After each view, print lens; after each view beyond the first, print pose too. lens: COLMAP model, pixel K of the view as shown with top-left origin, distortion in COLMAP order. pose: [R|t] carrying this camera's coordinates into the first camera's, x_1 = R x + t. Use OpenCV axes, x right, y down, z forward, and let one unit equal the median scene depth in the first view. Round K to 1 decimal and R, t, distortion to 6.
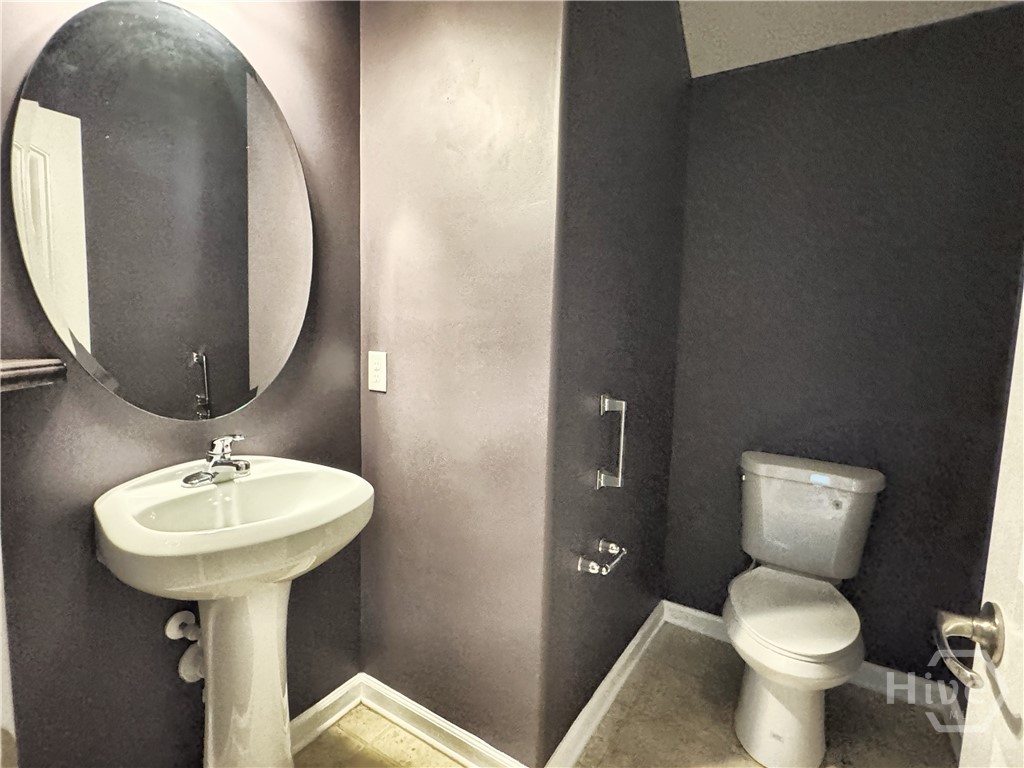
lens RADIAL K [[499.2, 0, 513.4], [0, 499.2, 382.8], [0, 0, 1]] dist [-0.005336, 0.001339]
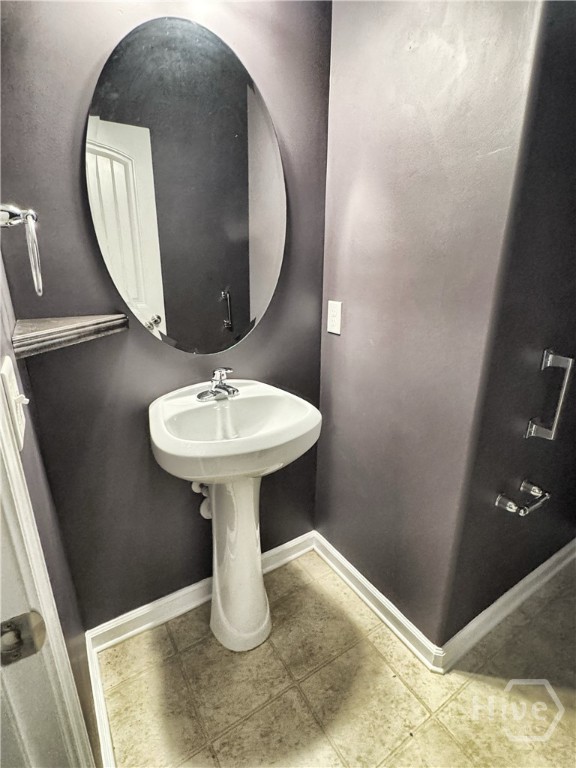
lens RADIAL K [[374.4, 0, 287.2], [0, 374.4, 382.1], [0, 0, 1]] dist [-0.005336, 0.001339]
pose [[0.906683, 0.103690, -0.408869, 0.020322], [-0.018831, 0.978299, 0.206340, -0.061121], [0.421391, -0.179385, 0.888960, 0.105485]]
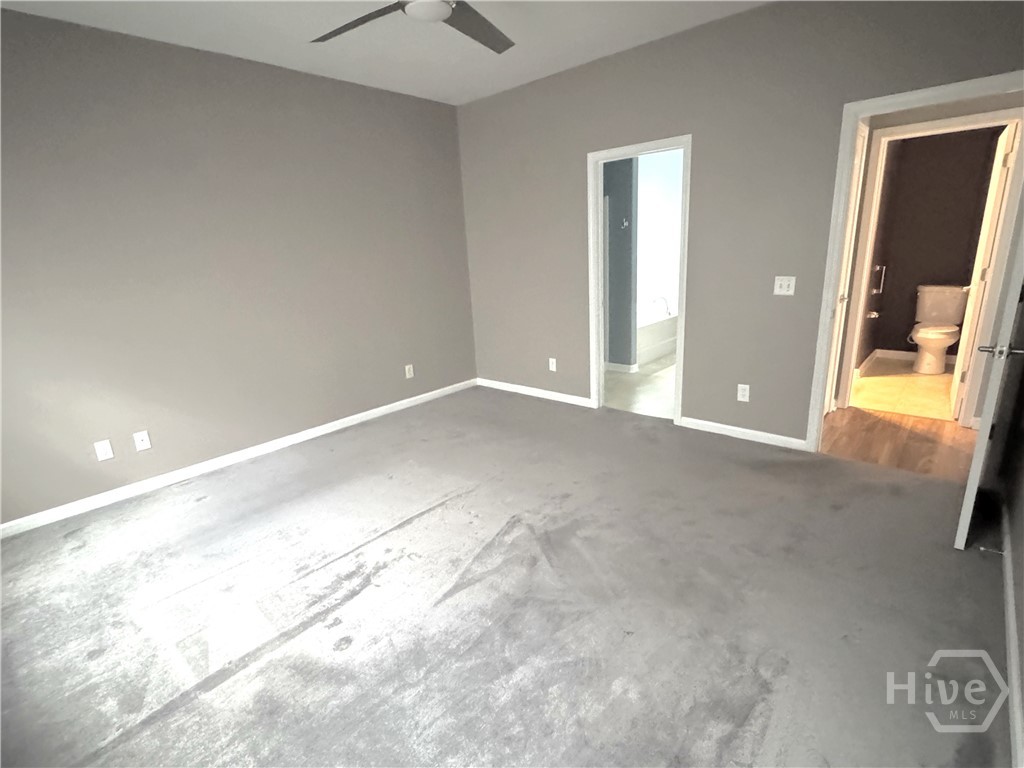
lens RADIAL K [[499.2, 0, 512.1], [0, 499.2, 384.3], [0, 0, 1]] dist [-0.005336, 0.001339]
pose [[0.983386, -0.038278, -0.177447, -1.709148], [0.068632, 0.983357, 0.168223, 0.083108], [0.168055, -0.177607, 0.969646, -2.859975]]
